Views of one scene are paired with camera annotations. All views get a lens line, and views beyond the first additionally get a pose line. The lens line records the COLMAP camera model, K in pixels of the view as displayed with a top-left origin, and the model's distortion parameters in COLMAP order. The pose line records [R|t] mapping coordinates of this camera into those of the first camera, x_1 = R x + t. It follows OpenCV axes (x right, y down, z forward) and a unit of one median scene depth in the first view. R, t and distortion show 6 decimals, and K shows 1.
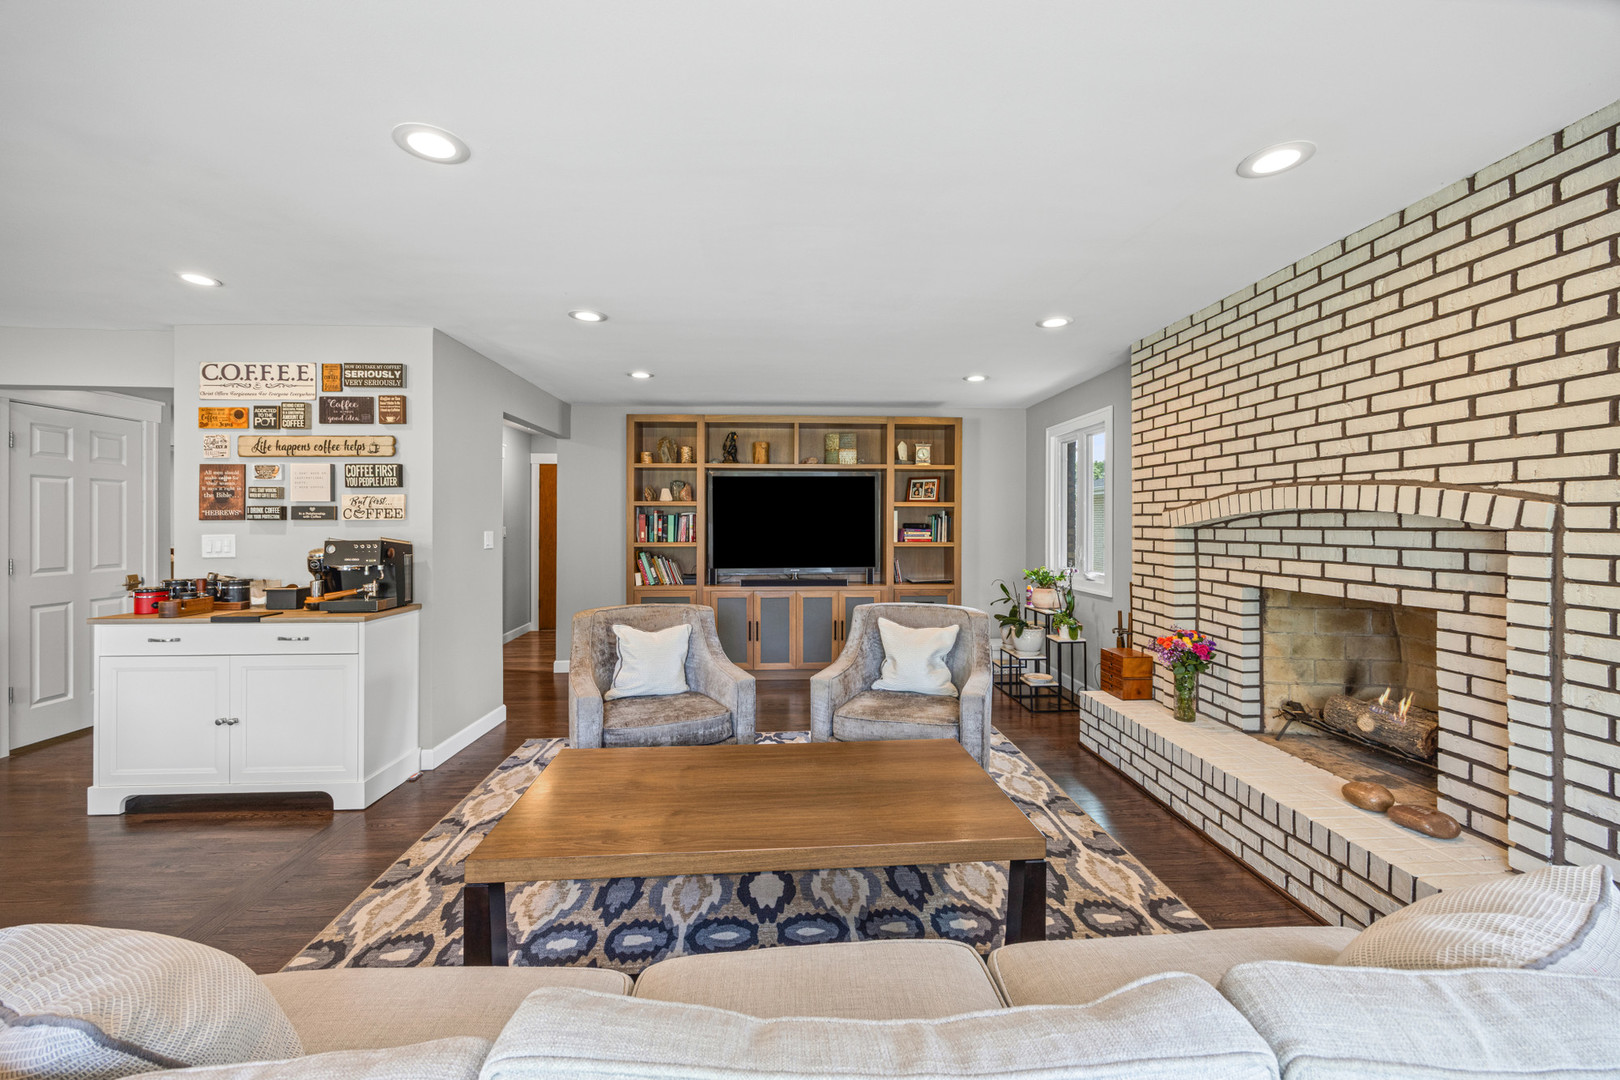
lens RADIAL K [[619.2, 0, 814.1], [0, 619.2, 522.4], [0, 0, 1]] dist [-0.002174, -0.000001]
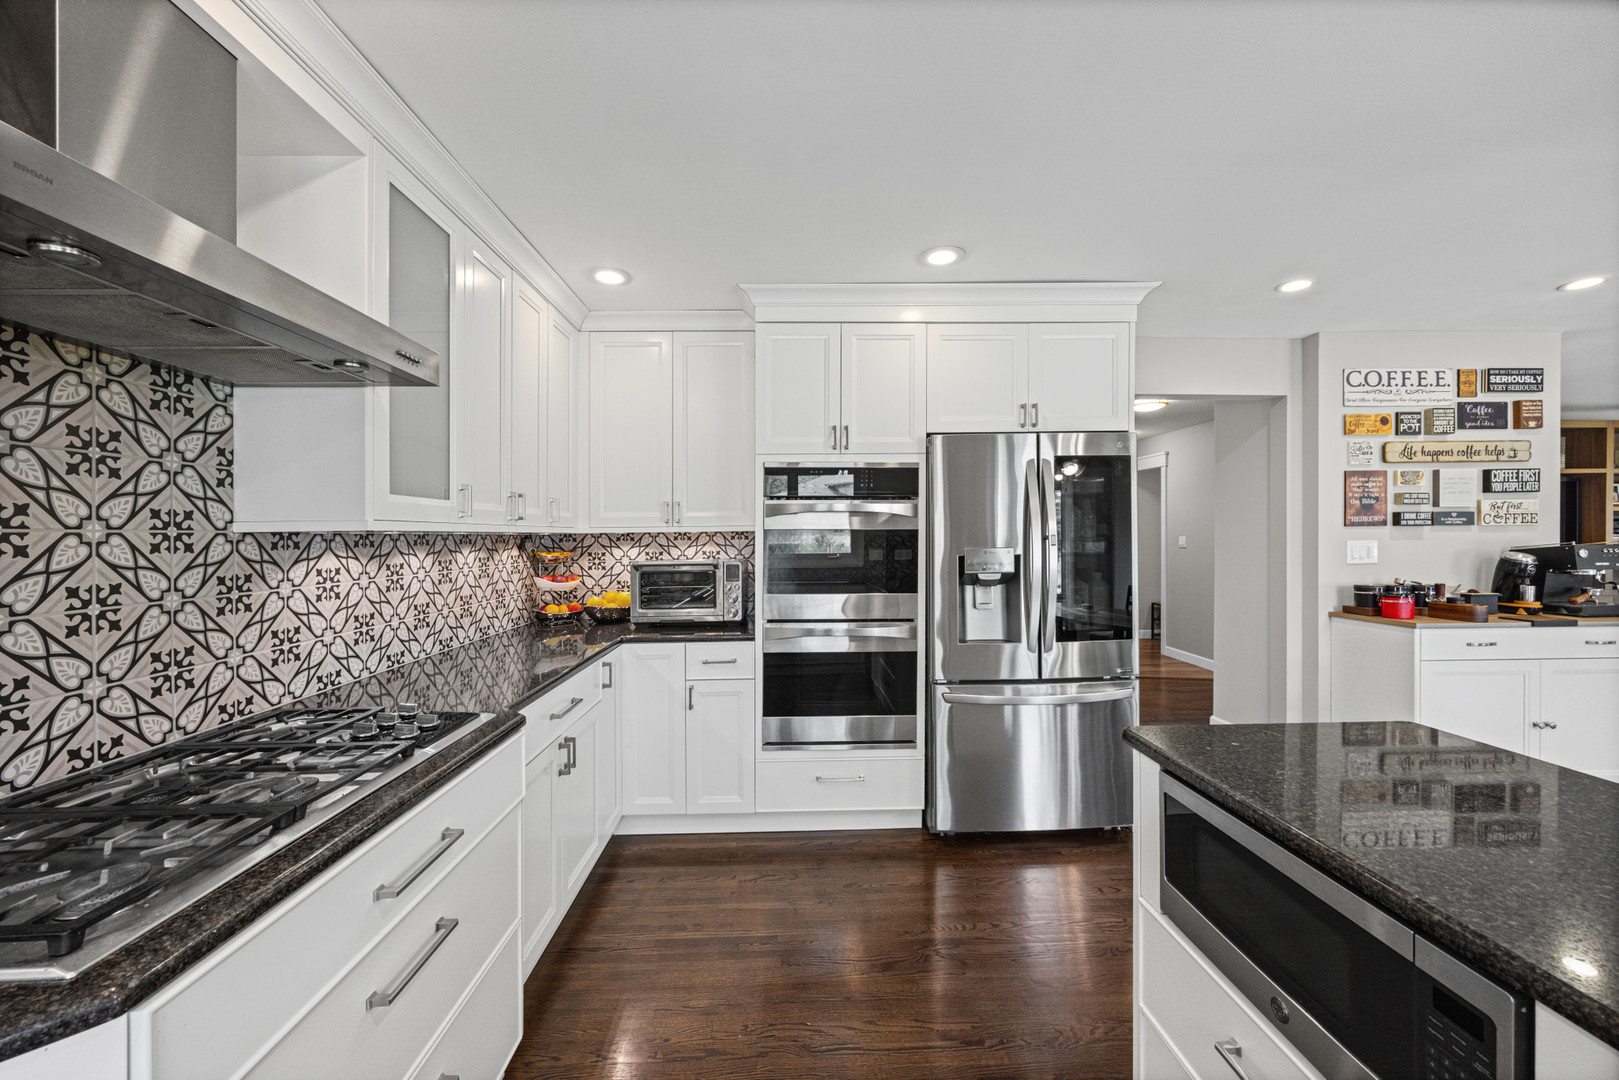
lens RADIAL K [[618.8, 0, 808.9], [0, 618.8, 533.6], [0, 0, 1]] dist [-0.002174, -0.000001]
pose [[0.999686, -0.007784, -0.023830, -1.833524], [0.007772, 0.999970, -0.000603, 0.001790], [0.023834, 0.000418, 0.999716, -0.024854]]
